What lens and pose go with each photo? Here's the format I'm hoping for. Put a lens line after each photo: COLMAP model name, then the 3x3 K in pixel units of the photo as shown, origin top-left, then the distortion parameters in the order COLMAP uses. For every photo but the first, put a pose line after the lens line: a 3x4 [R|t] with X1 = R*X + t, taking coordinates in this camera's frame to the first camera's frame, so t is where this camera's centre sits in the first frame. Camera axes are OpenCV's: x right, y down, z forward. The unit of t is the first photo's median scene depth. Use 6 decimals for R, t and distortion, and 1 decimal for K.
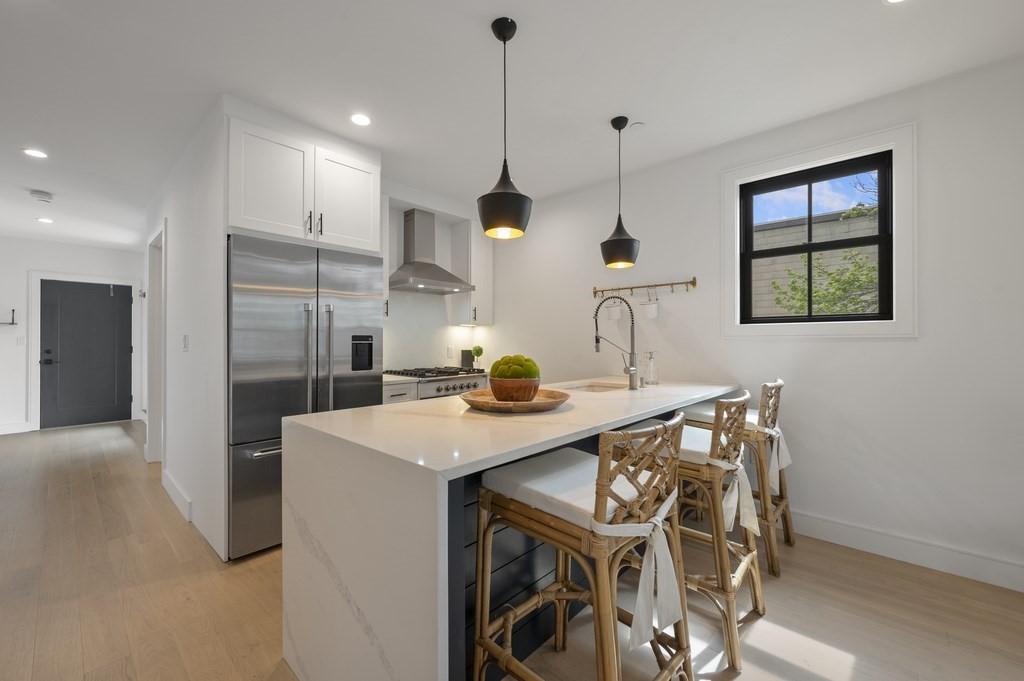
lens RADIAL K [[412.8, 0, 508.8], [0, 412.8, 344.9], [0, 0, 1]] dist [-0.003302, 0.000770]
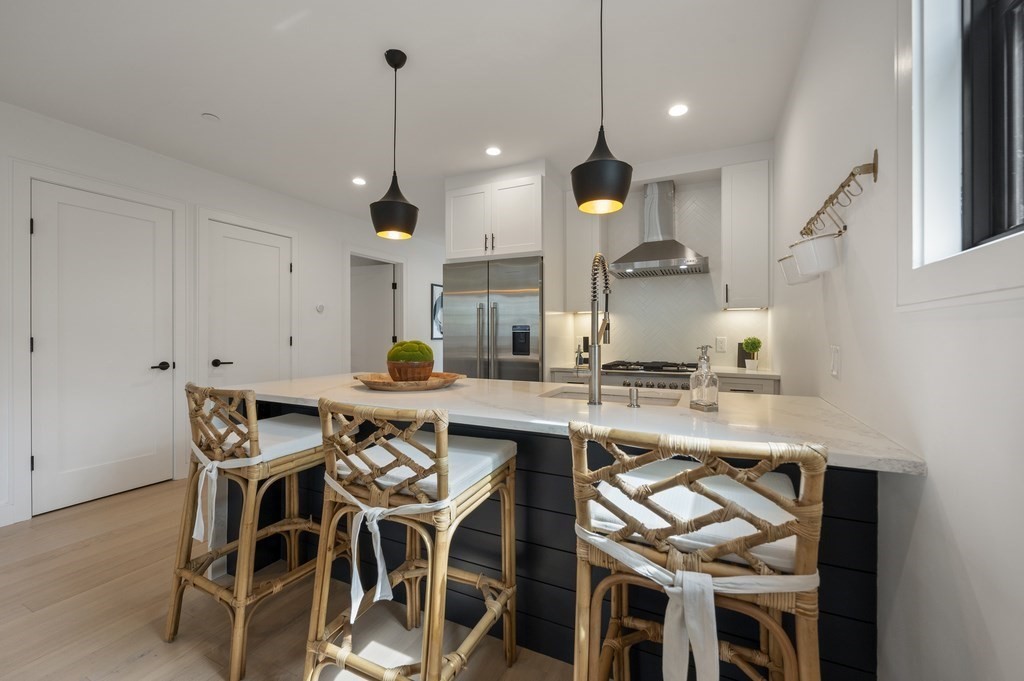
lens RADIAL K [[412.8, 0, 507.3], [0, 412.8, 334.7], [0, 0, 1]] dist [-0.003302, 0.000770]
pose [[0.287322, 0.000702, -0.957834, 0.760377], [-0.008896, 0.999959, -0.001935, 0.005139], [0.957793, 0.009077, 0.287316, 0.623440]]
